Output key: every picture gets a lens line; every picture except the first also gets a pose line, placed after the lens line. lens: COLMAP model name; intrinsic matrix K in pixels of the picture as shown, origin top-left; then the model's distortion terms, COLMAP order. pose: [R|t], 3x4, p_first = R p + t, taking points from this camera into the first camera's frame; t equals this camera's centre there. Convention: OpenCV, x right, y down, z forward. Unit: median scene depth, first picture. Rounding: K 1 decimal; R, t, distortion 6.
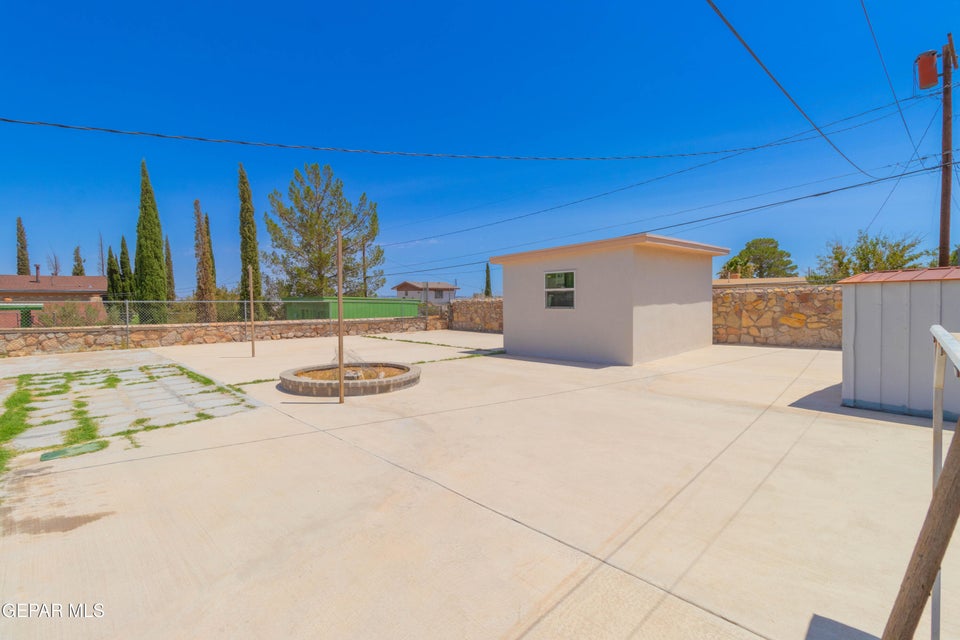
lens RADIAL K [[444.0, 0, 483.7], [0, 444.0, 309.8], [0, 0, 1]] dist [0.002356, 0.000152]
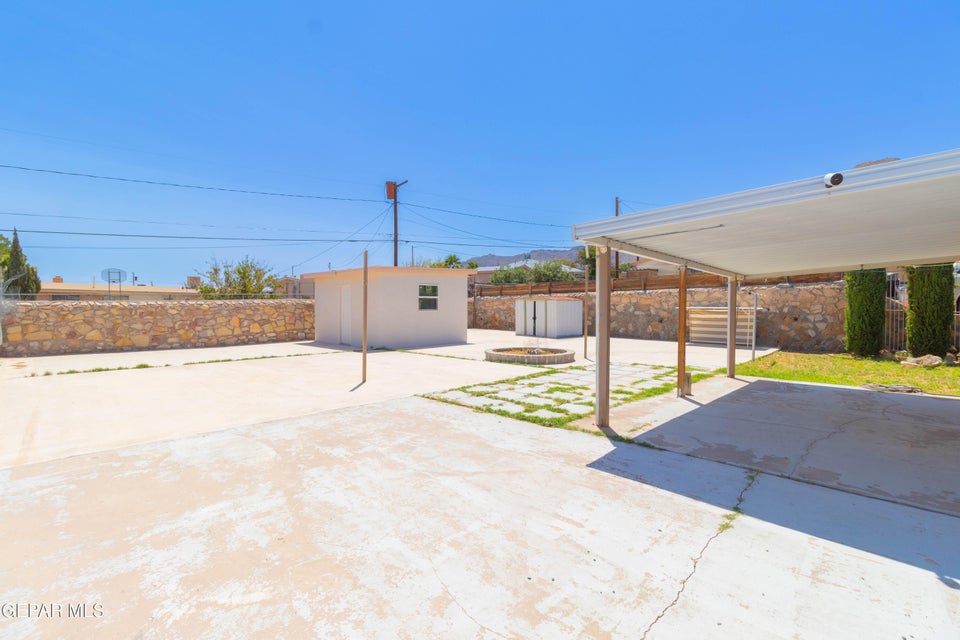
lens RADIAL K [[444.0, 0, 477.8], [0, 444.0, 315.3], [0, 0, 1]] dist [0.002356, 0.000152]
pose [[-0.010831, -0.011304, 0.999877, -1.041701], [0.024134, 0.999642, 0.011563, 0.001085], [-0.999650, 0.024256, -0.010555, 0.690422]]
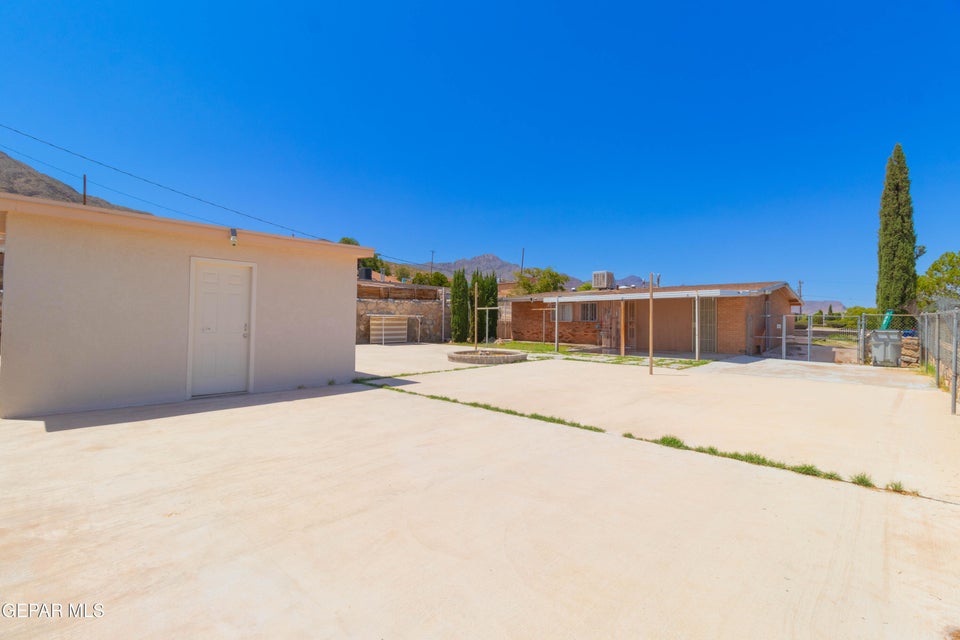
lens RADIAL K [[444.0, 0, 481.7], [0, 444.0, 320.9], [0, 0, 1]] dist [0.002356, 0.000152]
pose [[-0.999086, -0.004770, -0.042468, -0.115263], [-0.006169, 0.999441, 0.032872, -0.023389], [0.042287, 0.033104, -0.998557, 1.594280]]
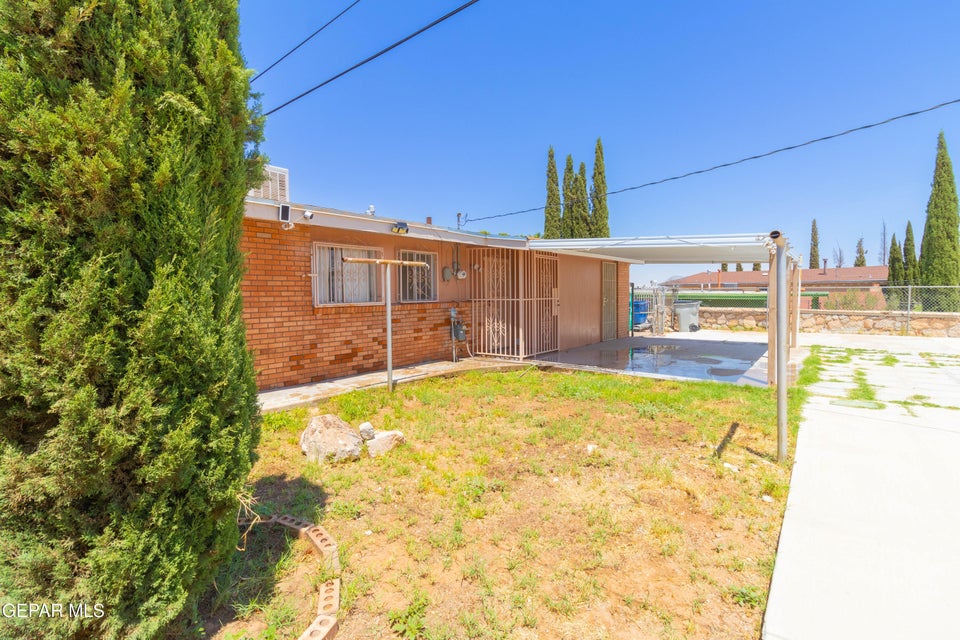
lens RADIAL K [[444.0, 0, 477.9], [0, 444.0, 315.9], [0, 0, 1]] dist [0.002356, 0.000152]
pose [[0.127372, 0.051499, -0.990517, 0.042726], [-0.022048, 0.998551, 0.049081, 0.017905], [0.991610, 0.015587, 0.128323, -0.057883]]
